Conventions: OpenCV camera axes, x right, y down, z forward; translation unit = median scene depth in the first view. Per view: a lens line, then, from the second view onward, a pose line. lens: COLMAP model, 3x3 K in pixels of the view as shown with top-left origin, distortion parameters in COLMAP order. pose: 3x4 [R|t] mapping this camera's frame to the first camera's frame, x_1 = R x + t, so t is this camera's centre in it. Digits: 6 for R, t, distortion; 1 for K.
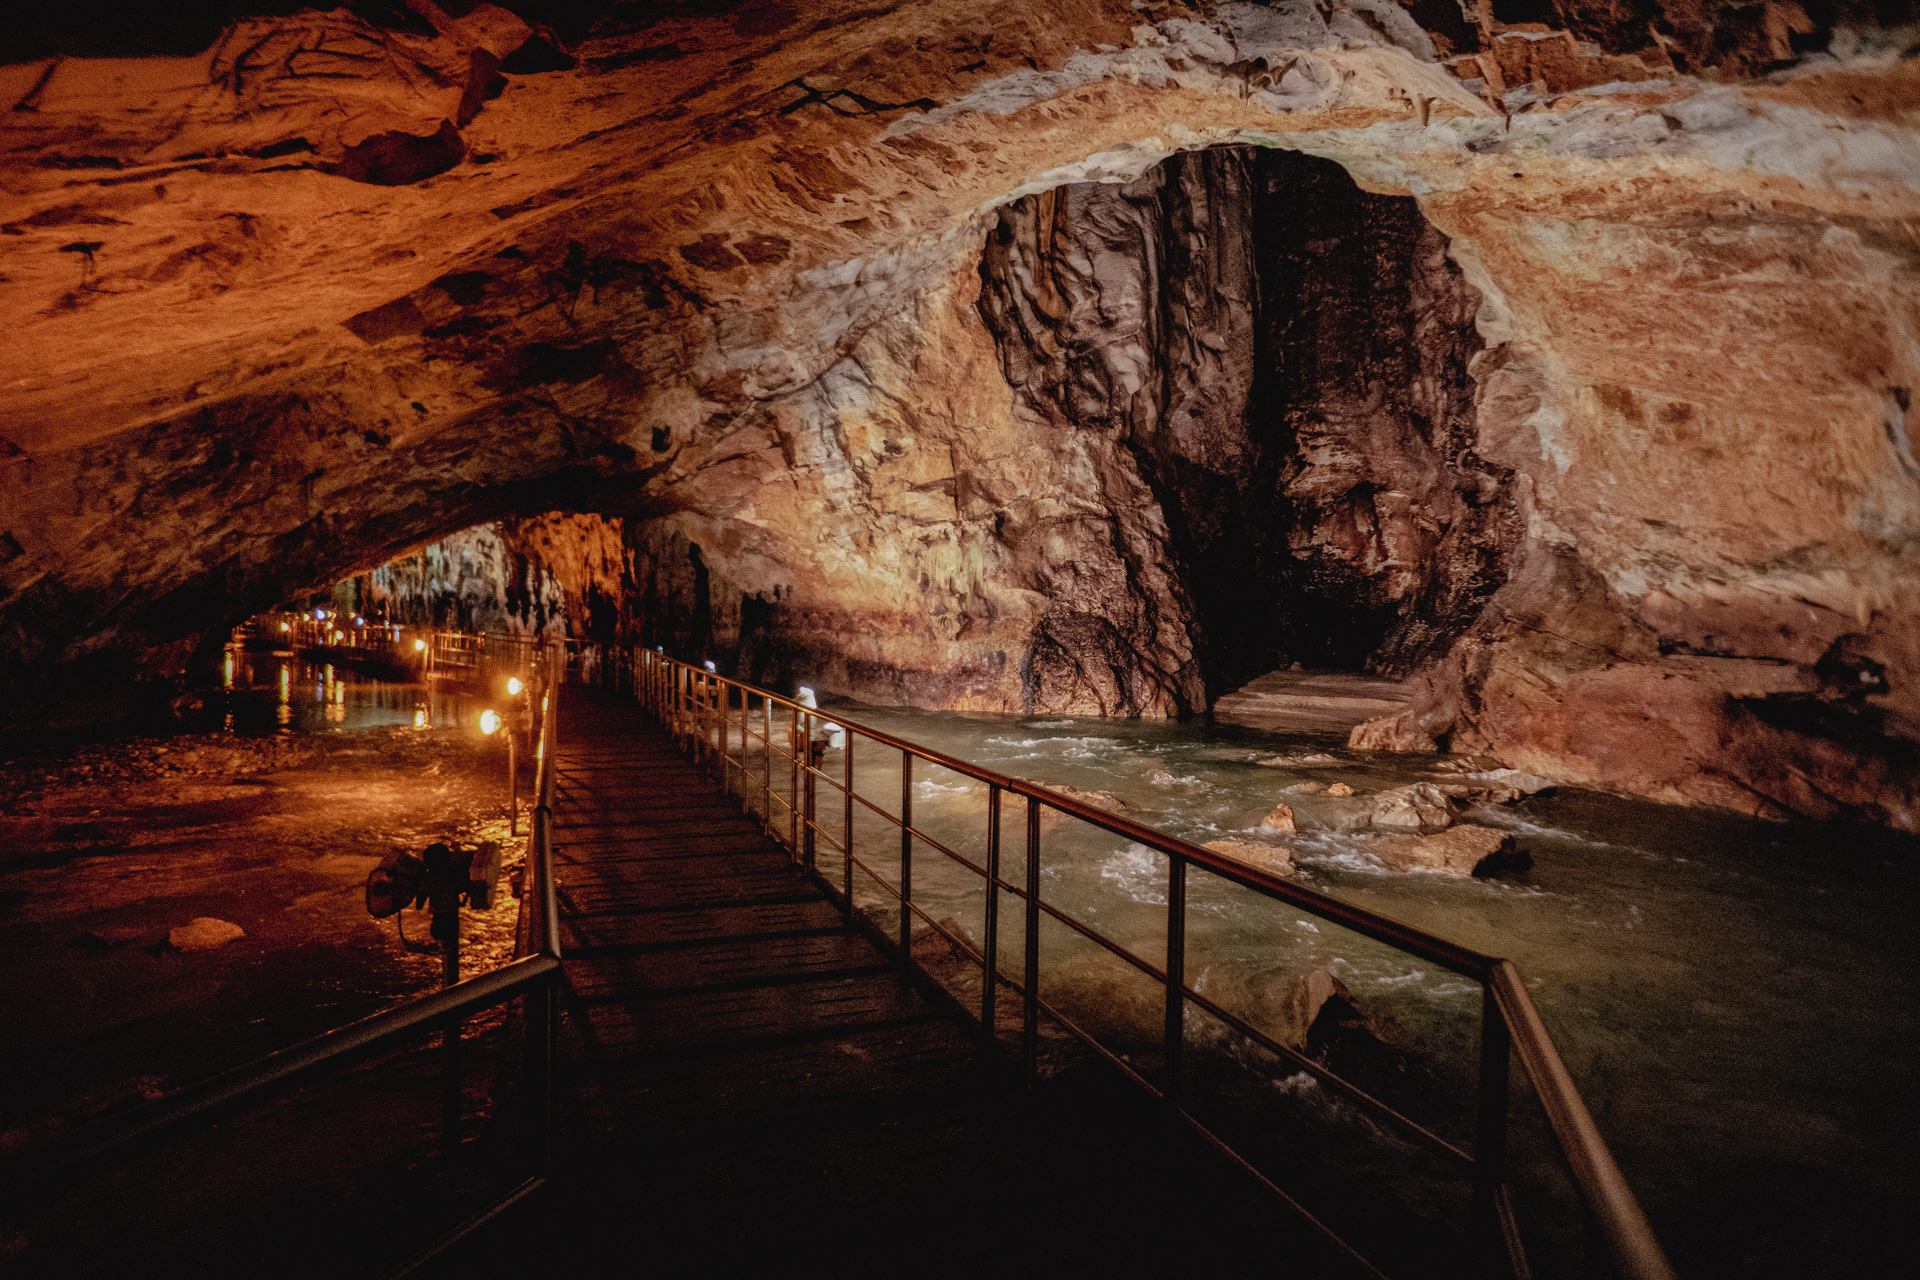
lens RADIAL K [[1261.3, 0, 848.9], [0, 1261.3, 584.1], [0, 0, 1]] dist [-0.073889, 0.055460]
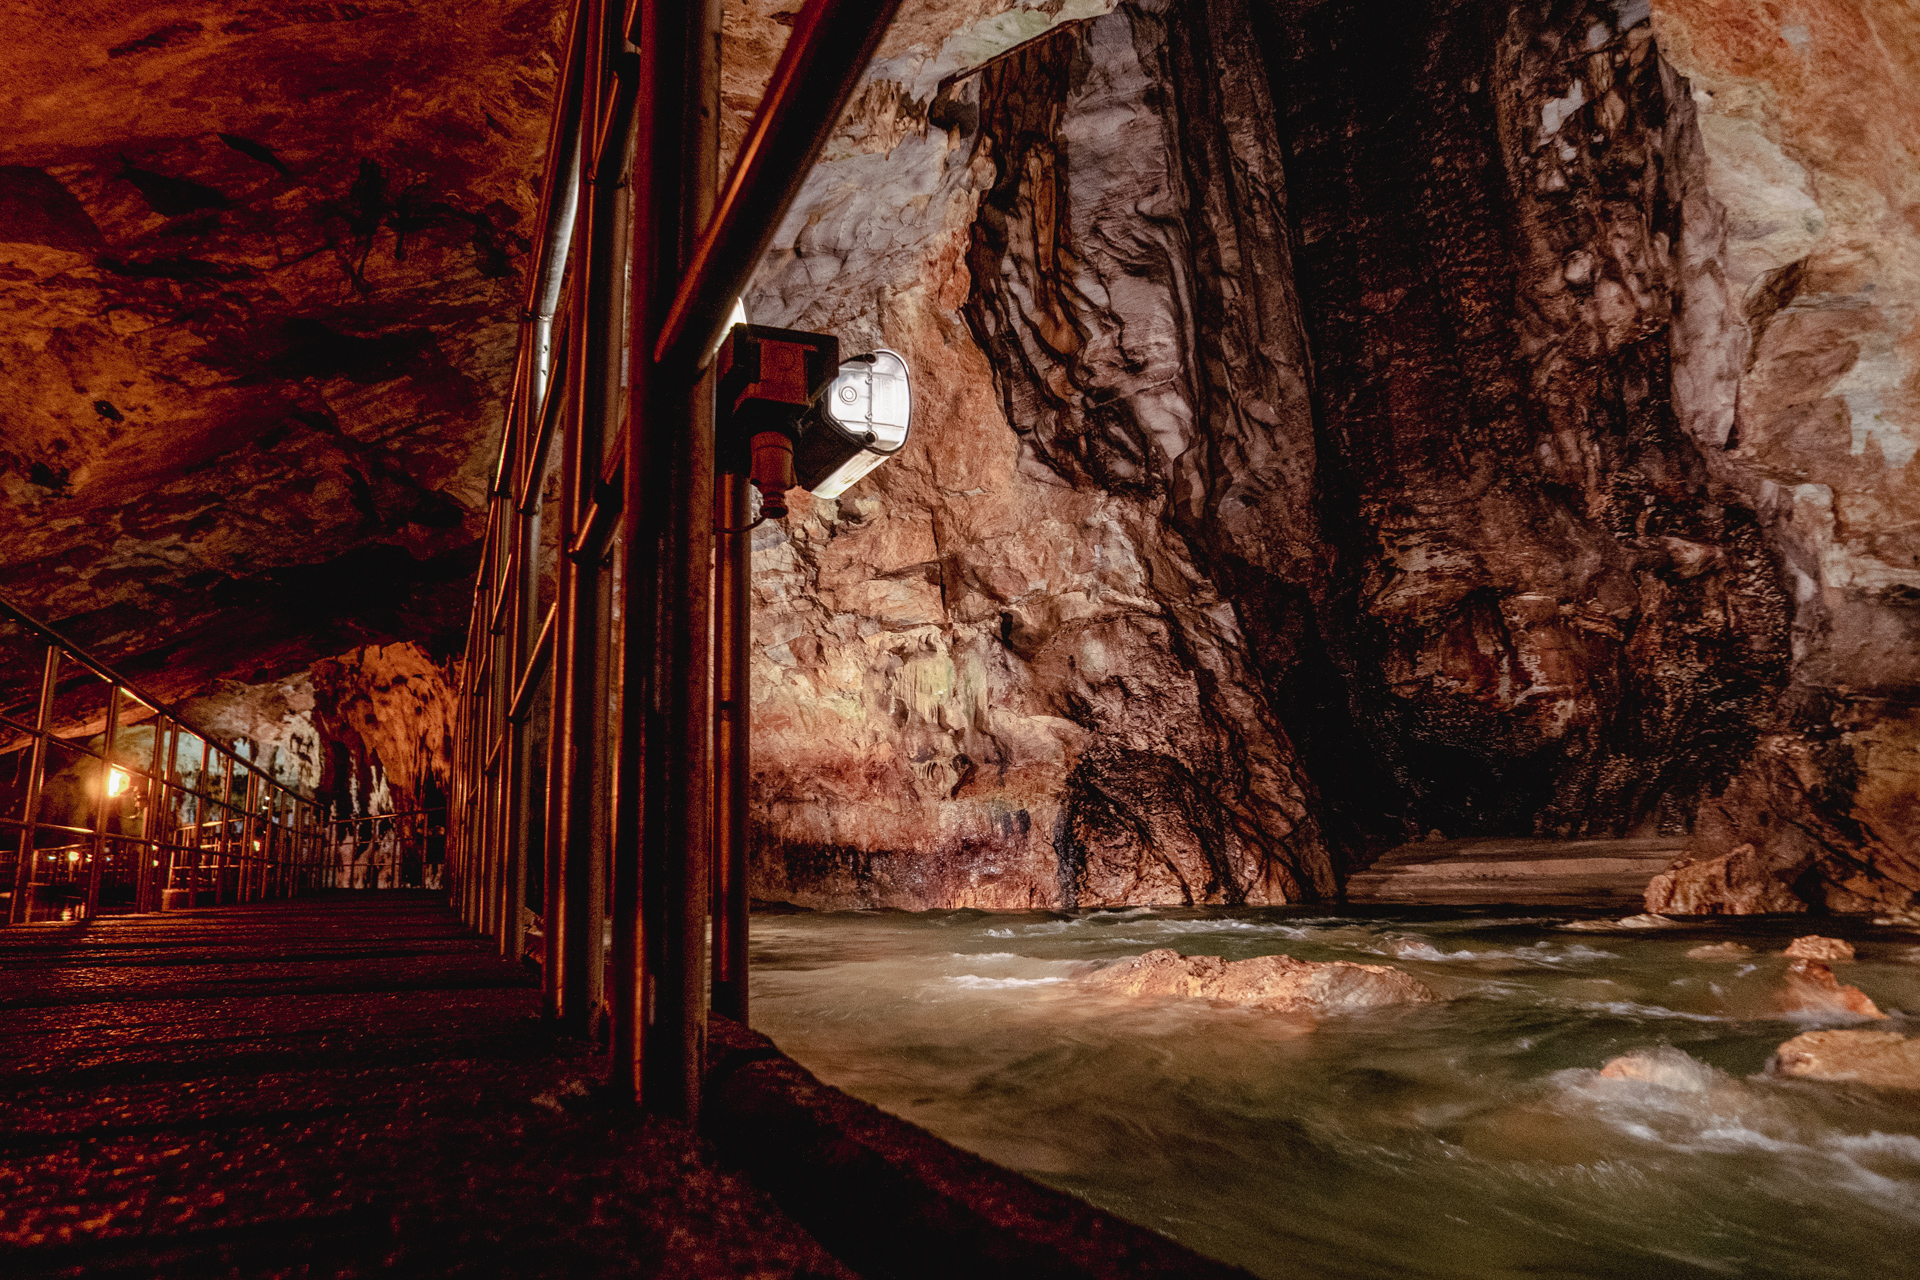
lens RADIAL K [[1261.3, 0, 848.9], [0, 1261.3, 584.1], [0, 0, 1]] dist [-0.073889, 0.055460]
pose [[0.997830, -0.009659, 0.065124, -0.010120], [0.024081, 0.974181, -0.224480, 0.080618], [-0.061275, 0.225561, 0.972300, 0.337340]]
